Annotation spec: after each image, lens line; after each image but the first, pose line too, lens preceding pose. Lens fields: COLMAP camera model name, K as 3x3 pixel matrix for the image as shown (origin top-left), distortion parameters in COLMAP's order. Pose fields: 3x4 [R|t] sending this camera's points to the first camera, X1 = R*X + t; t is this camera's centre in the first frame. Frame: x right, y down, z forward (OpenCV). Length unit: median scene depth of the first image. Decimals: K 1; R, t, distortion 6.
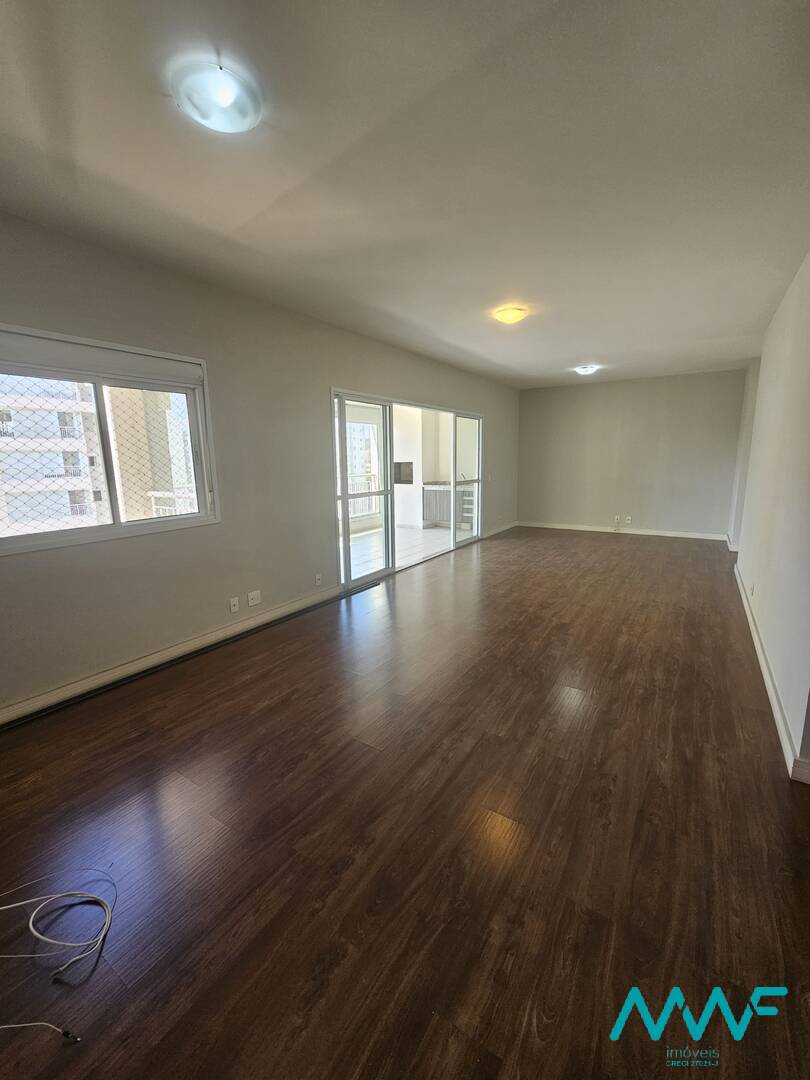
lens RADIAL K [[444.1, 0, 407.1], [0, 444.1, 536.5], [0, 0, 1]] dist [-0.000929, 0.000325]
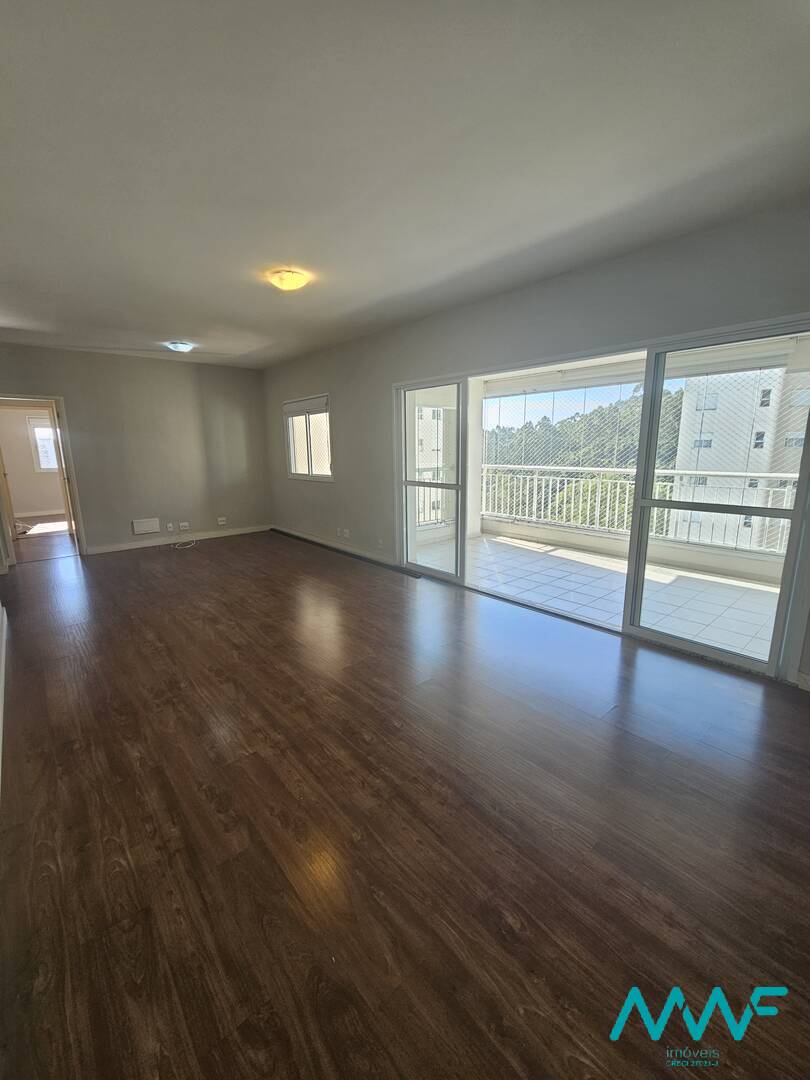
lens RADIAL K [[444.1, 0, 407.1], [0, 444.1, 536.5], [0, 0, 1]] dist [-0.000929, 0.000325]
pose [[-0.271114, 0.208372, -0.939723, 1.024504], [-0.155533, 0.953974, 0.256404, -0.274484], [0.949898, 0.215673, -0.226227, 1.450327]]
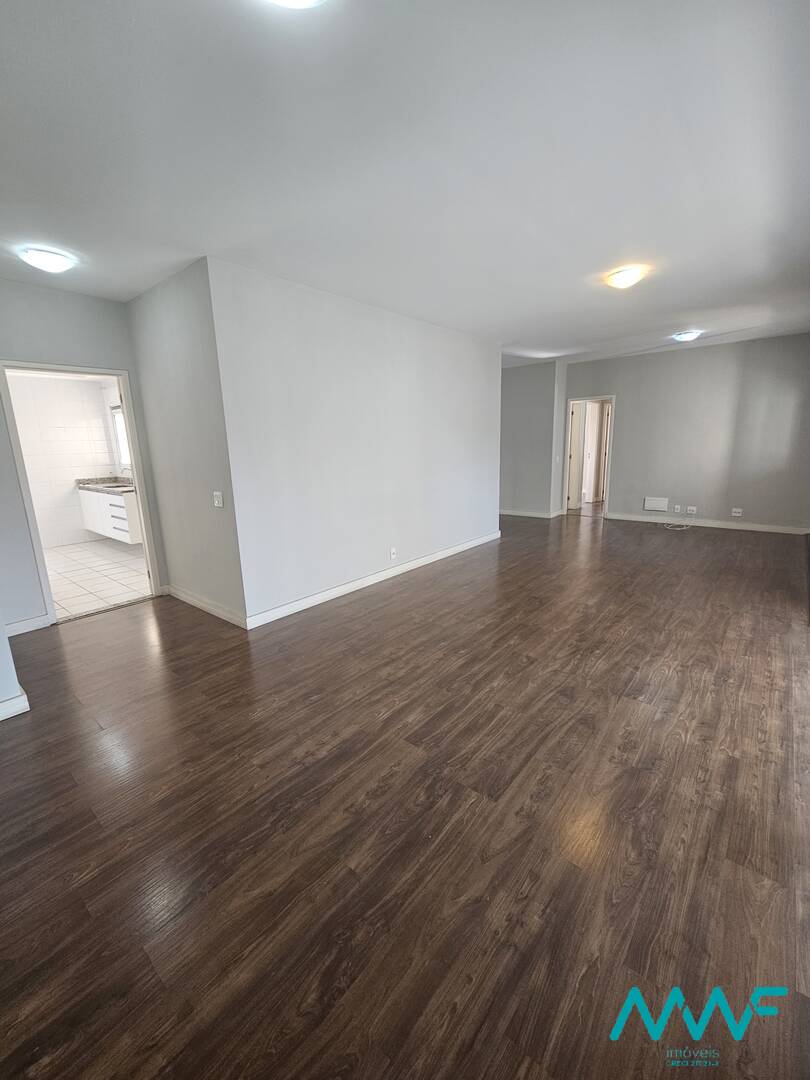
lens RADIAL K [[444.0, 0, 408.6], [0, 444.0, 534.1], [0, 0, 1]] dist [-0.001834, -0.000109]
pose [[-0.992360, 0.019133, 0.121887, 0.550580], [0.063379, 0.926649, 0.370547, -0.366005], [-0.105856, 0.375441, -0.920781, 1.977306]]
